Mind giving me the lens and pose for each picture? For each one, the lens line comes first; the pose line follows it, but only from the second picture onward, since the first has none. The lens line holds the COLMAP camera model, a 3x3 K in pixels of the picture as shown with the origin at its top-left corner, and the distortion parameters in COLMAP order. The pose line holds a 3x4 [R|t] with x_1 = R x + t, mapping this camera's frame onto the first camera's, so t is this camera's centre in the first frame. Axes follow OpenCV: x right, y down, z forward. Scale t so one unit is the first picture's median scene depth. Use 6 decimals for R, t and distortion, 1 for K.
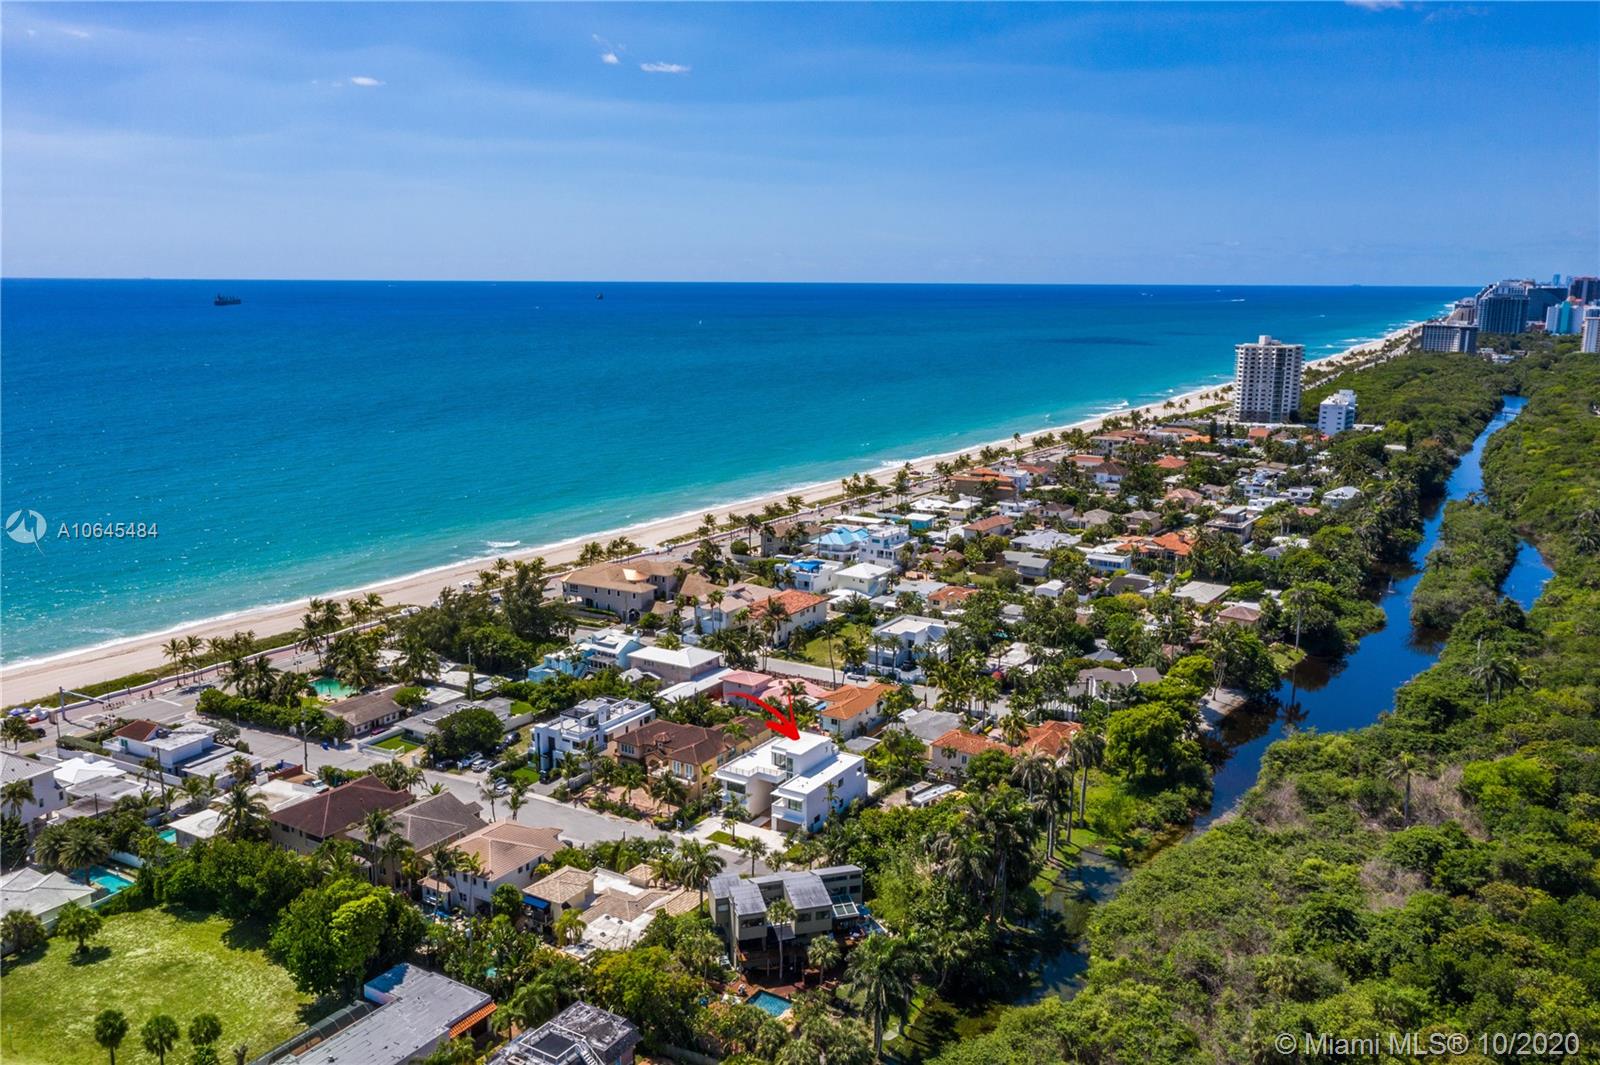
lens RADIAL K [[1283.8, 0, 798.3], [0, 1283.8, 534.0], [0, 0, 1]] dist [0.006697, 0.001373]
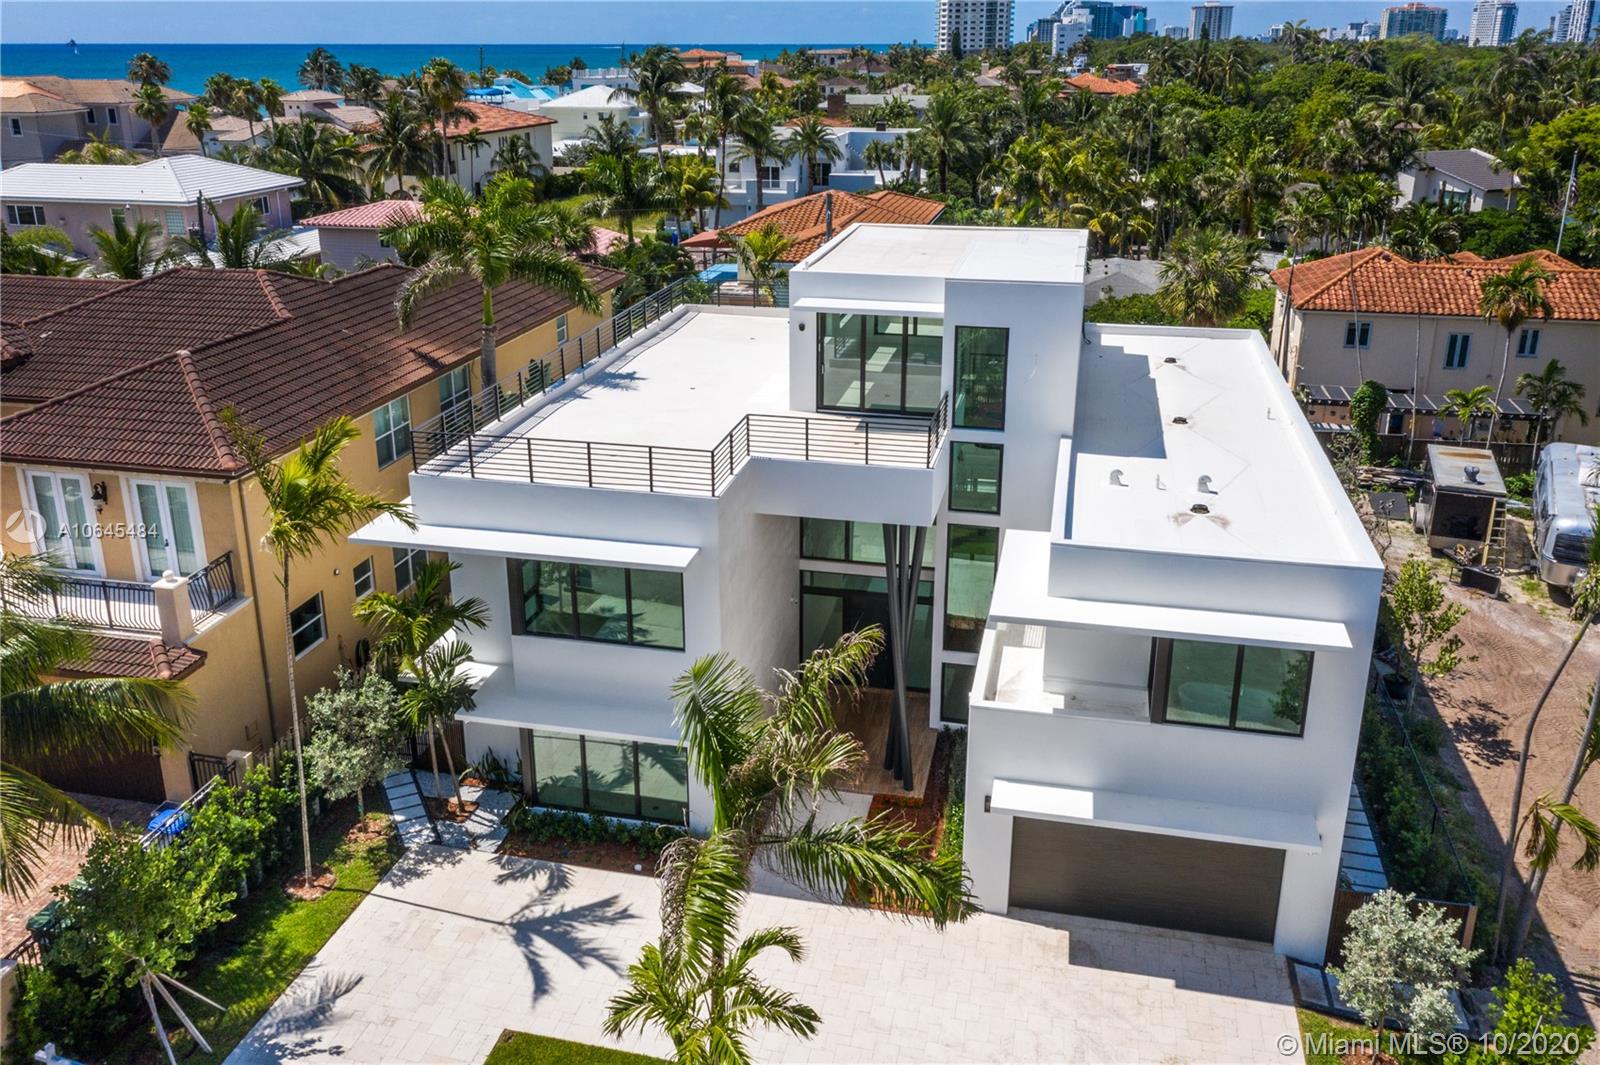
lens RADIAL K [[1283.8, 0, 796.7], [0, 1283.8, 525.8], [0, 0, 1]] dist [0.006697, 0.001373]
pose [[0.949936, -0.121187, 0.287985, -0.063400], [0.069216, 0.980437, 0.184265, 0.168226], [-0.304682, -0.155106, 0.939740, 0.877045]]
